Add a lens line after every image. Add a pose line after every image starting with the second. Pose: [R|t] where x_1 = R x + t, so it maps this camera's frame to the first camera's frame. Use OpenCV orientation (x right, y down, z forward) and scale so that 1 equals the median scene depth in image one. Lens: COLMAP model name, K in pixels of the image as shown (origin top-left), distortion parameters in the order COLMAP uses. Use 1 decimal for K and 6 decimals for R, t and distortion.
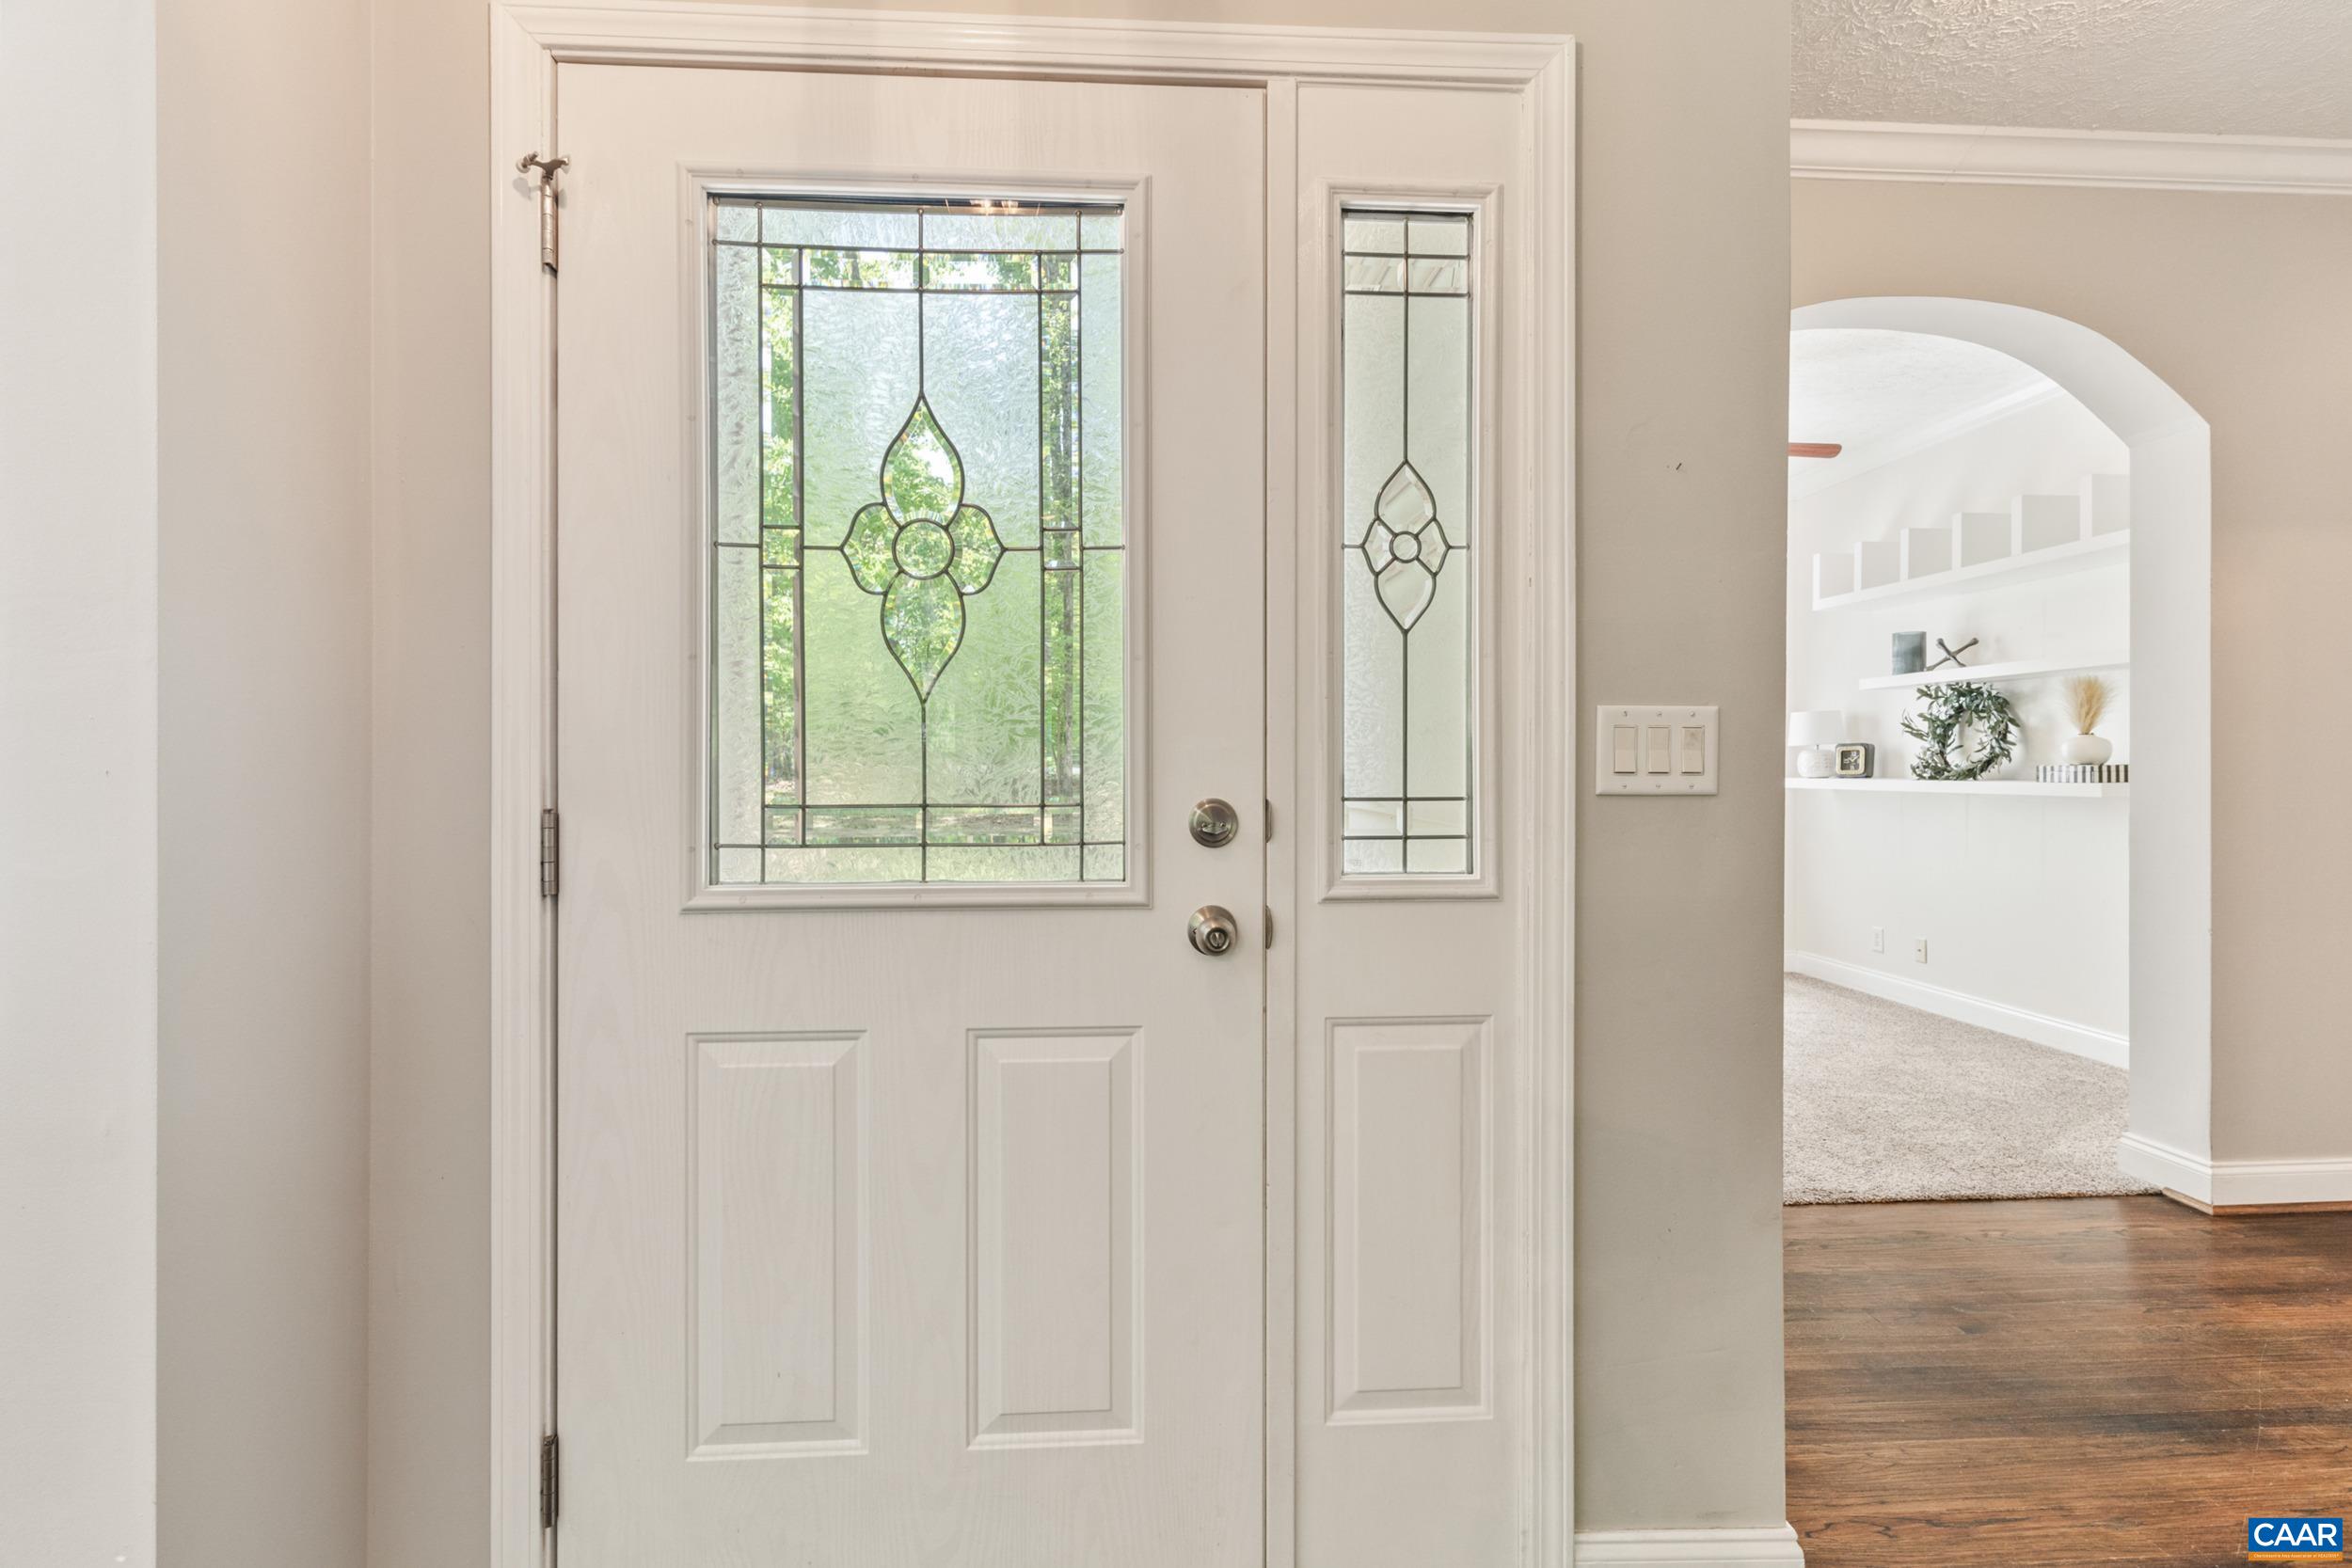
lens RADIAL K [[1124.5, 0, 1175.4], [0, 1124.5, 772.2], [0, 0, 1]] dist [0.001634, -0.000261]
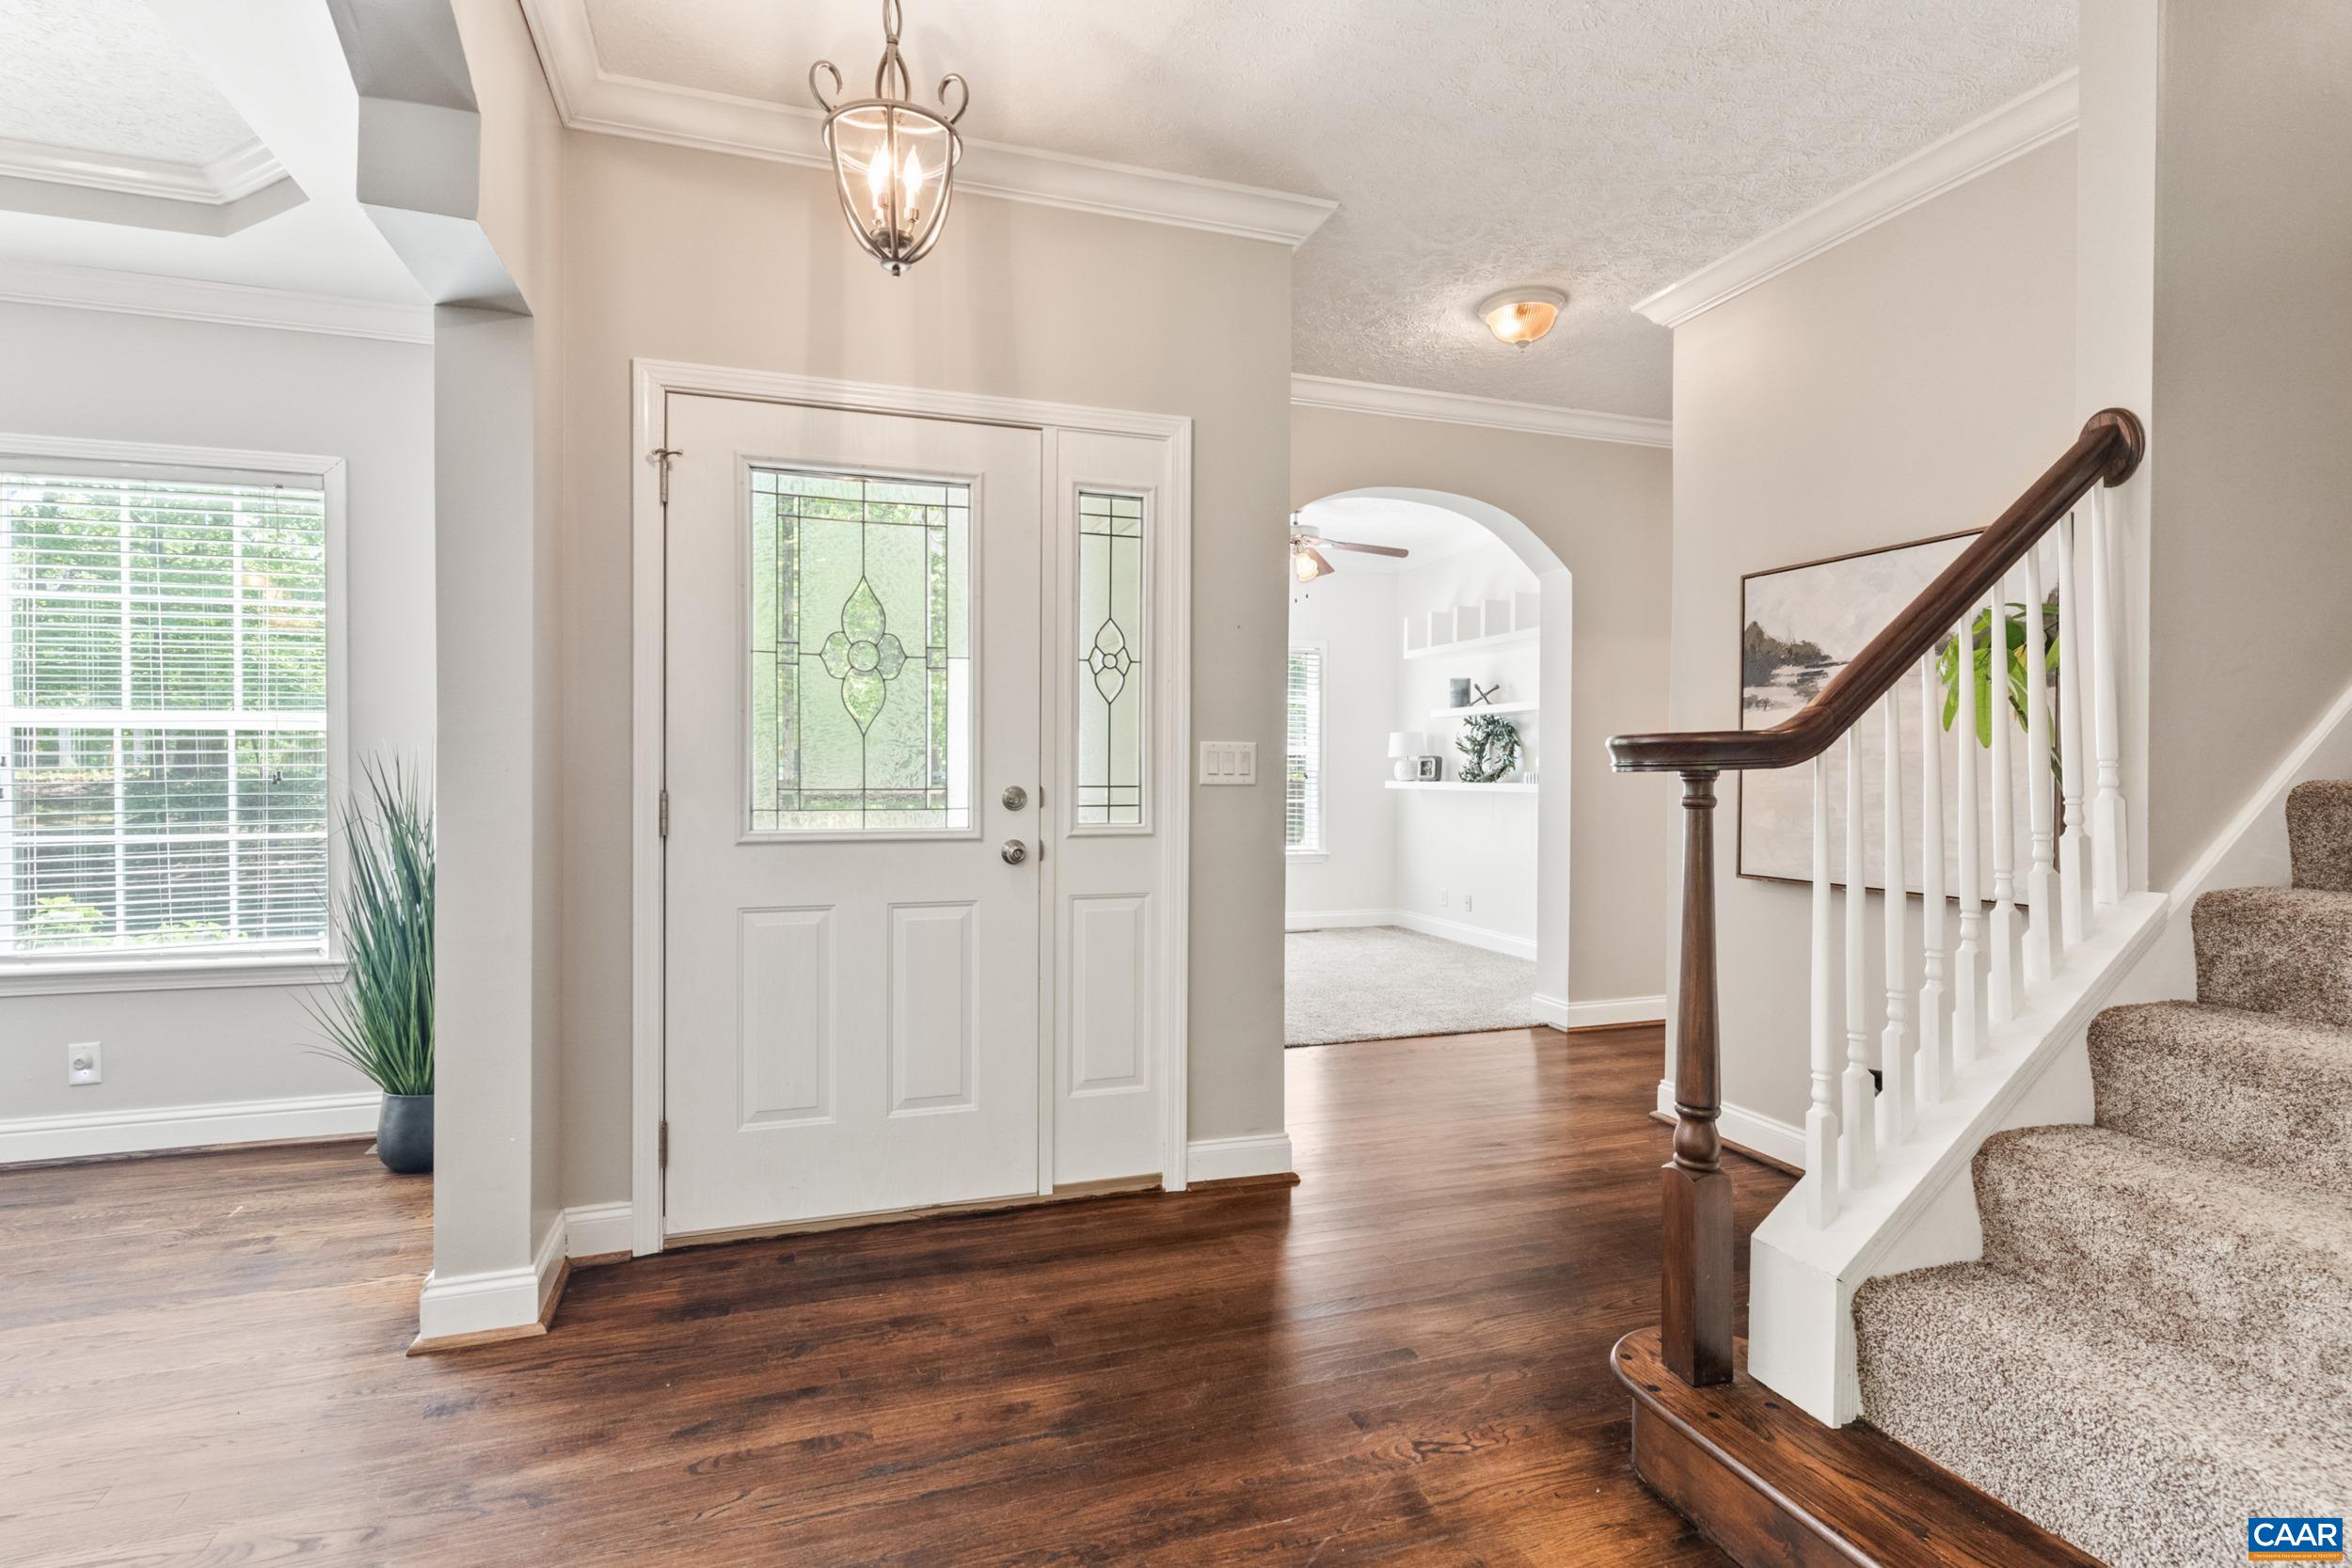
lens RADIAL K [[1124.5, 0, 1175.4], [0, 1124.5, 772.2], [0, 0, 1]] dist [0.001634, -0.000261]
pose [[0.967170, 0.005841, 0.254062, -0.190930], [-0.004965, 0.999979, -0.004087, 0.005688], [-0.254081, 0.002691, 0.967179, -0.970194]]
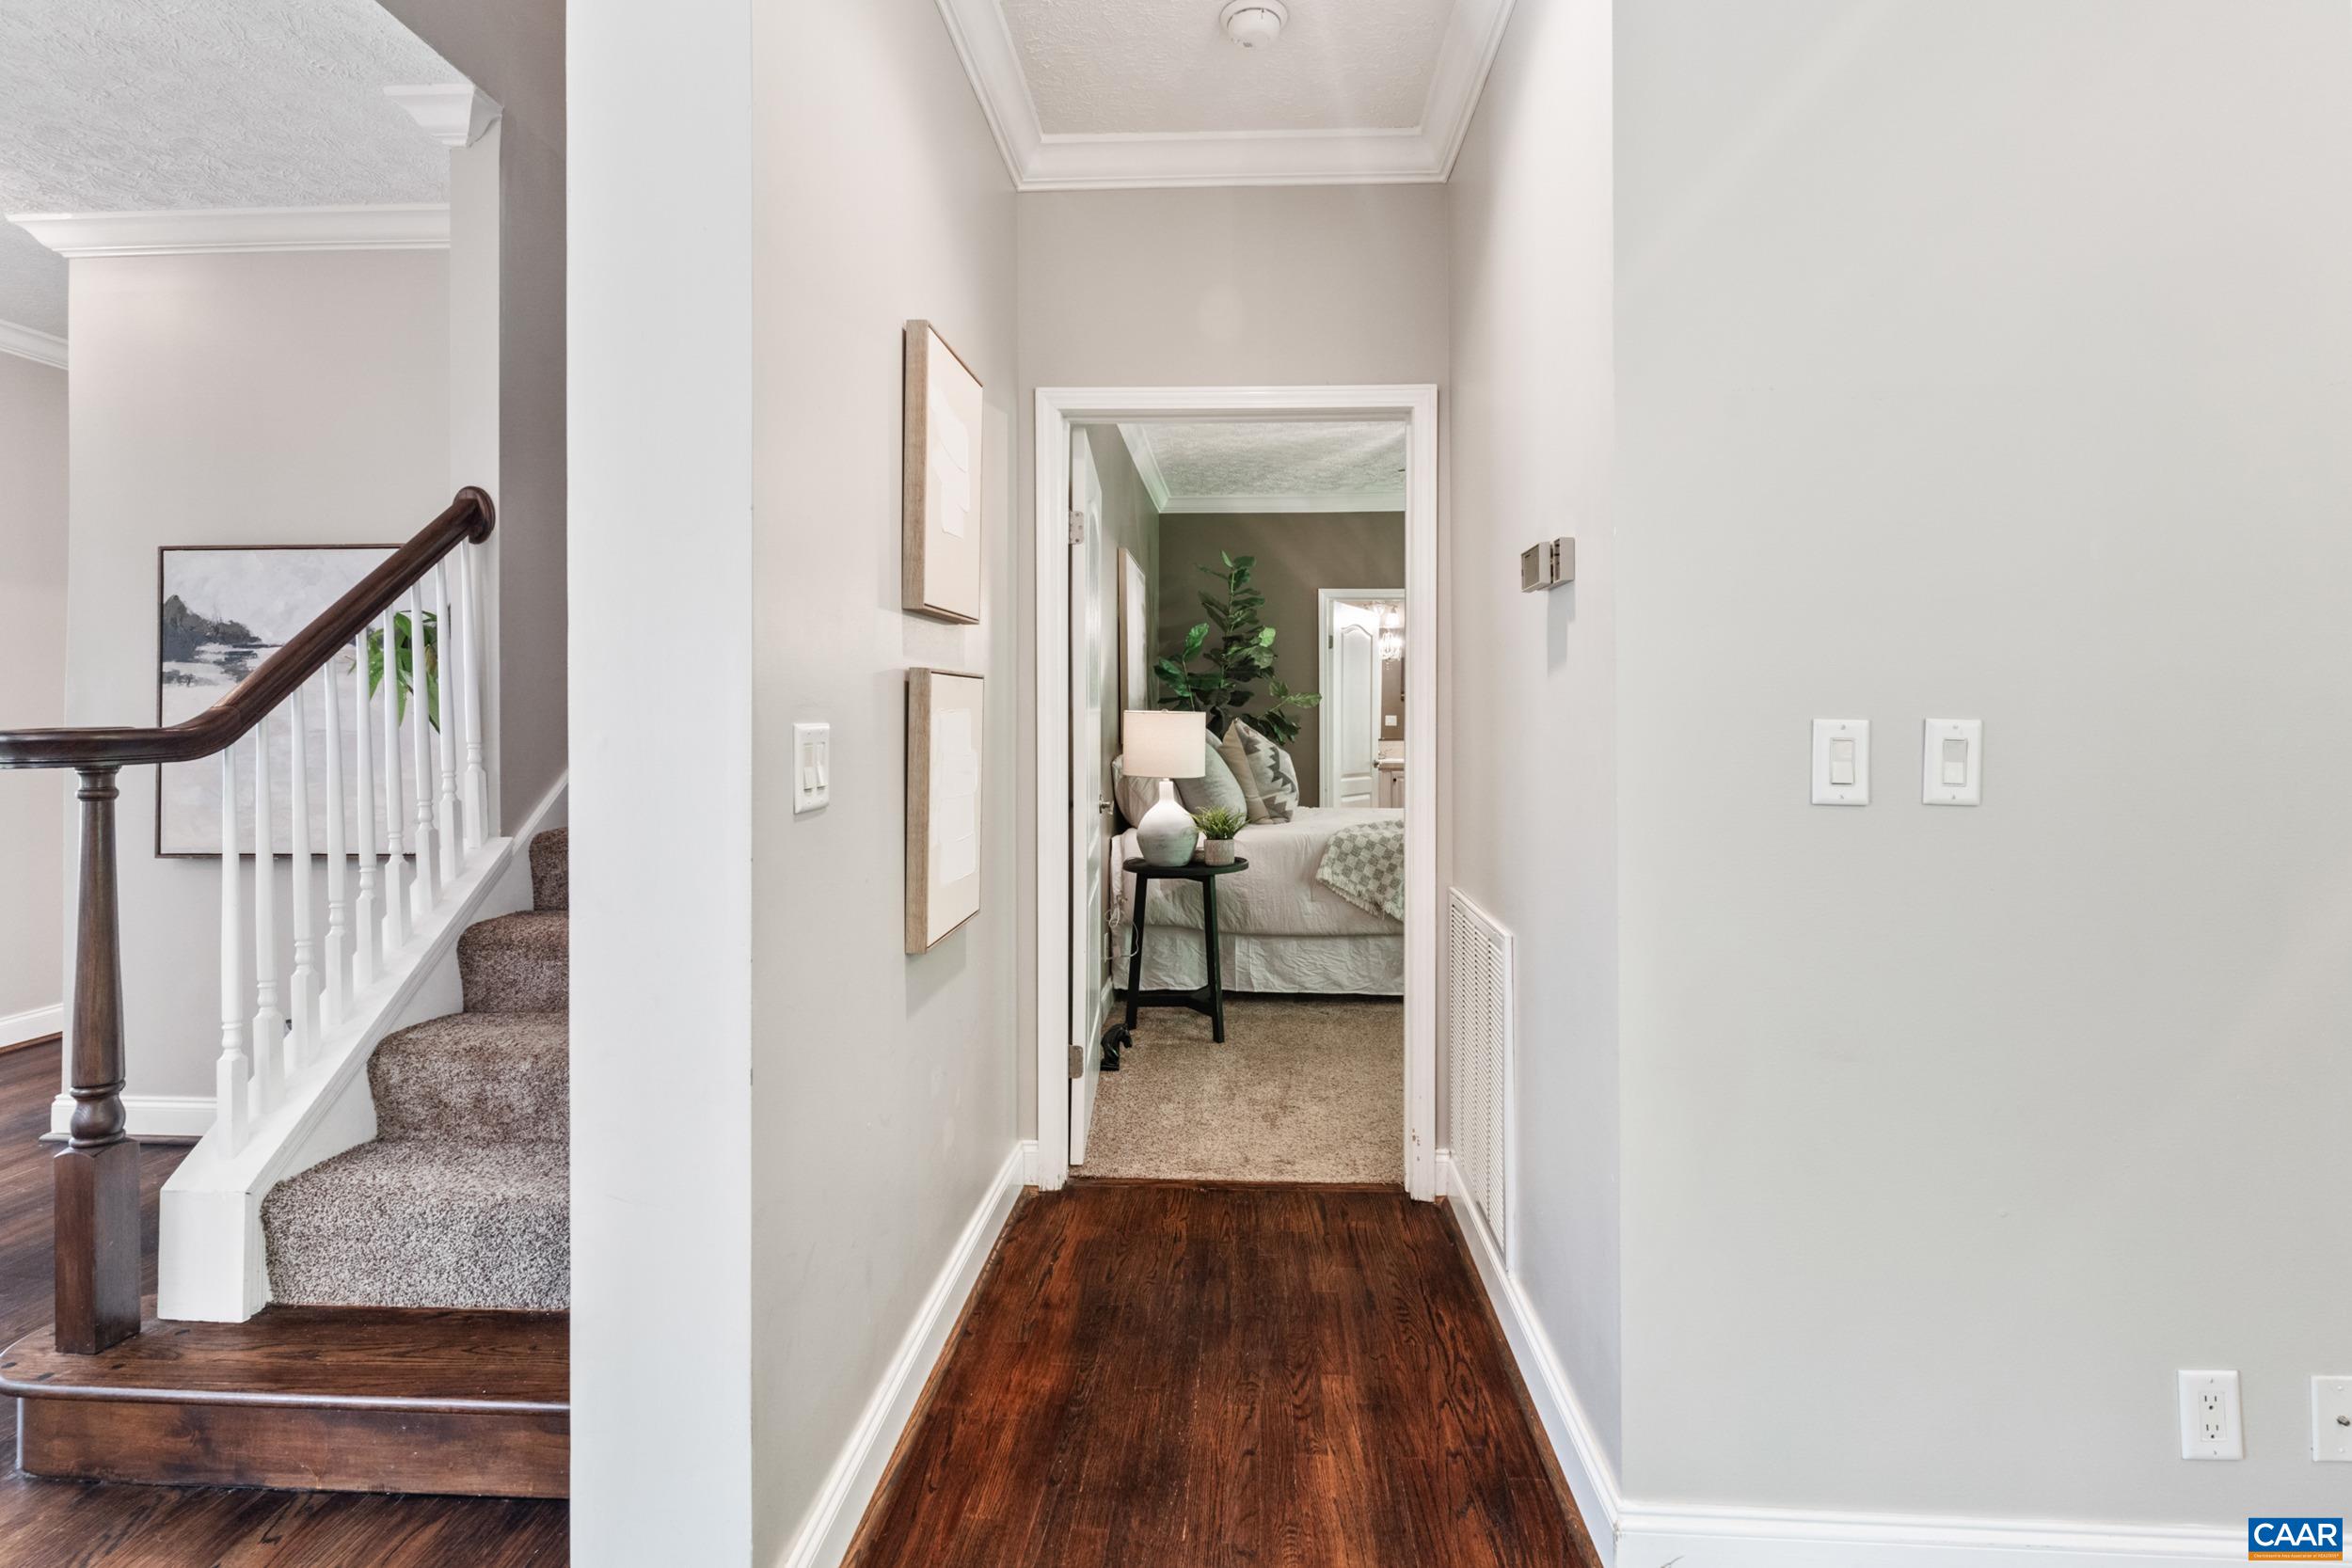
lens RADIAL K [[1143.6, 0, 1180.7], [0, 1143.6, 720.2], [0, 0, 1]] dist [0.000674, -0.001139]
pose [[0.130479, 0.004806, 0.991439, -0.743597], [0.007141, 0.999958, -0.005787, -0.080876], [-0.991425, 0.007835, 0.130440, -1.700785]]
